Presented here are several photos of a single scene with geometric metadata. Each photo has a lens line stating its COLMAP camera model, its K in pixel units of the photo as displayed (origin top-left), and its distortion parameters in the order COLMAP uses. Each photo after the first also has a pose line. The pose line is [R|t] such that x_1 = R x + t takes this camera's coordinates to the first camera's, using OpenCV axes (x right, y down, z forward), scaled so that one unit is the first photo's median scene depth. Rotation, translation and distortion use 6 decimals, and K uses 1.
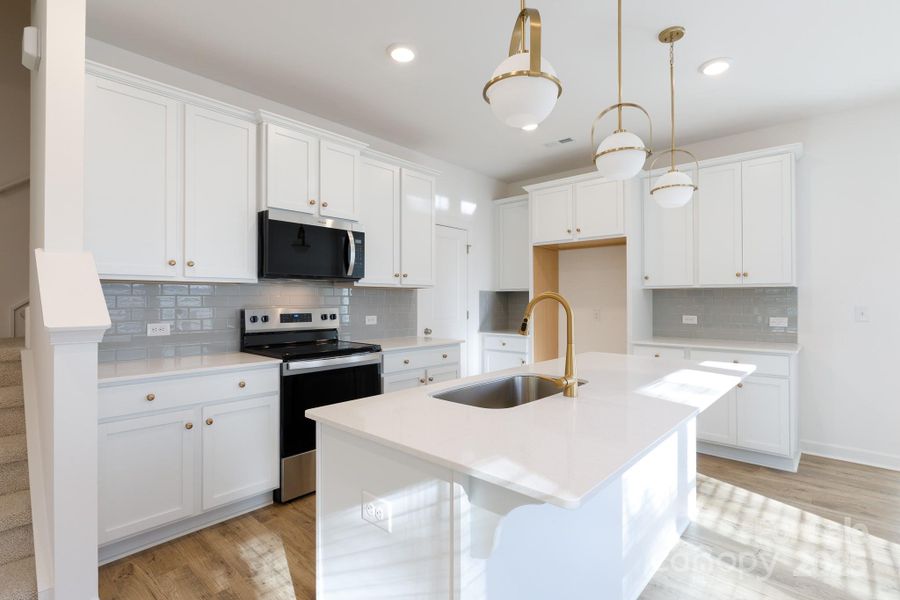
lens RADIAL K [[431.7, 0, 450.0], [0, 431.7, 300.0], [0, 0, 1]] dist [-0.000097, -0.000106]
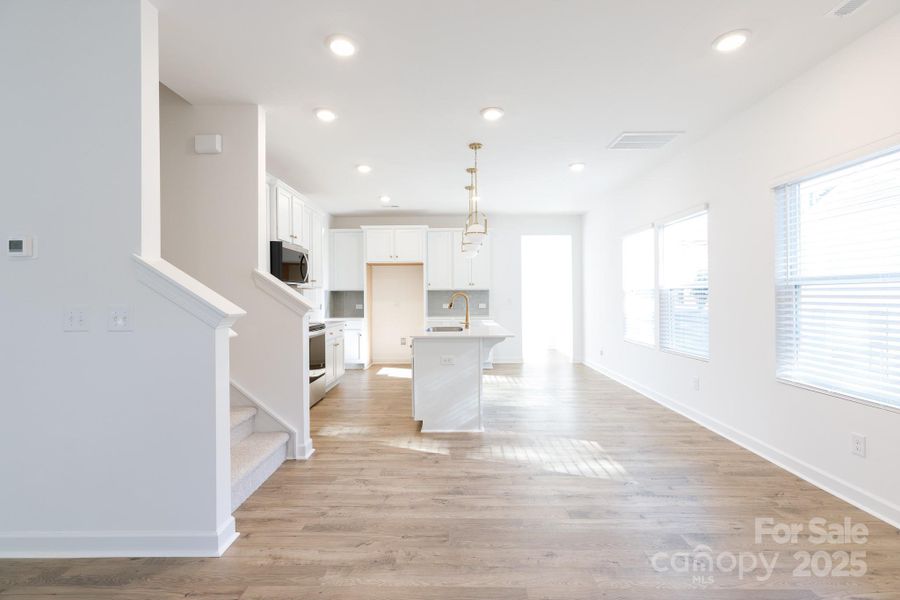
lens RADIAL K [[403.0, 0, 448.6], [0, 403.0, 298.1], [0, 0, 1]] dist [0.000484, 0.000029]
pose [[0.752914, -0.005852, 0.658093, -0.836910], [0.003319, 0.999982, 0.005094, 0.000204], [-0.658110, -0.001651, 0.752920, -0.502843]]
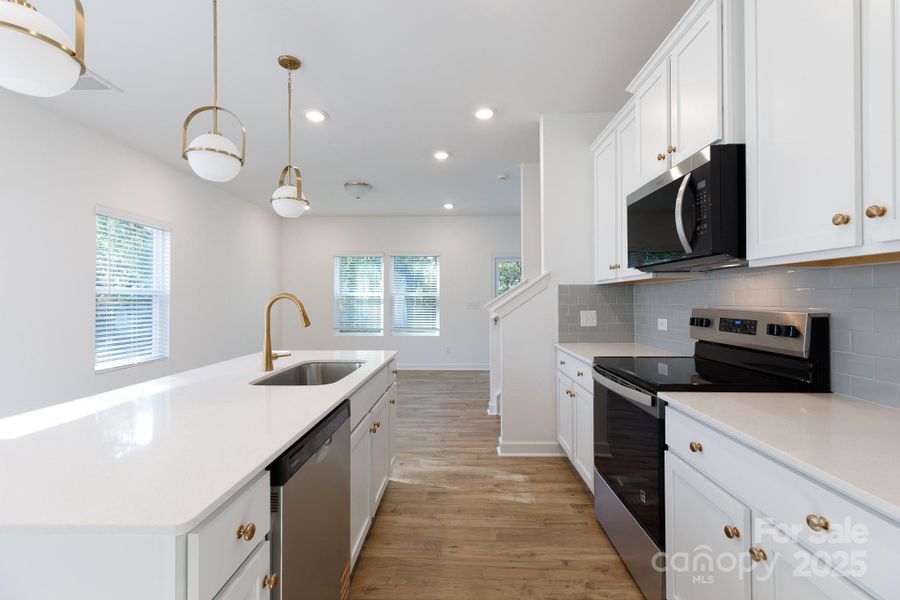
lens RADIAL K [[403.0, 0, 448.6], [0, 403.0, 298.1], [0, 0, 1]] dist [0.000484, 0.000029]
pose [[-0.762249, 0.004572, -0.647267, 0.345342], [0.007535, 0.999970, -0.001811, -0.000382], [0.647240, -0.006257, -0.762261, 1.212748]]
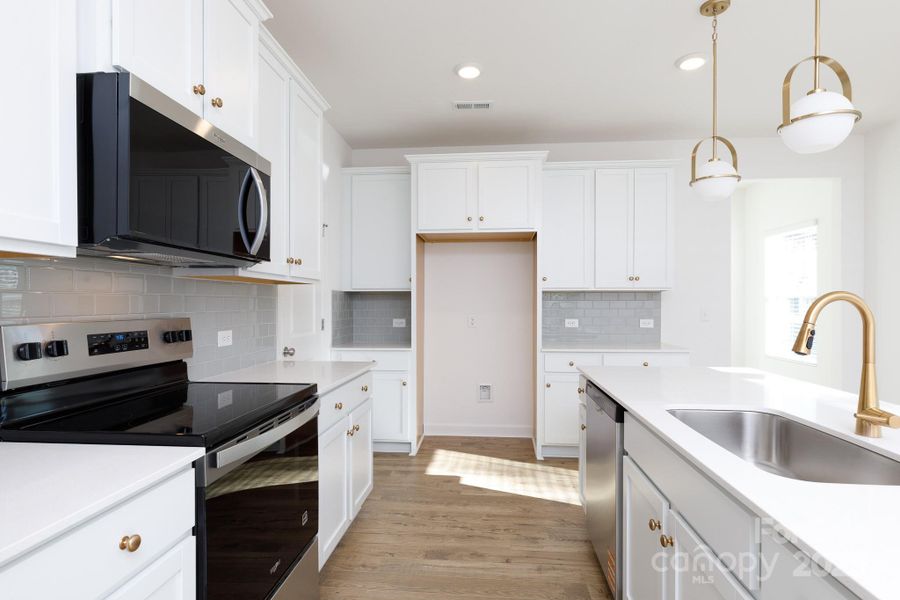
lens RADIAL K [[467.8, 0, 453.7], [0, 467.8, 304.4], [0, 0, 1]] dist [0.001396, 0.000246]
pose [[0.796072, -0.000165, 0.605202, -0.386880], [-0.001434, 0.999997, 0.002158, 0.001270], [-0.605200, -0.002586, 0.796069, 0.420935]]
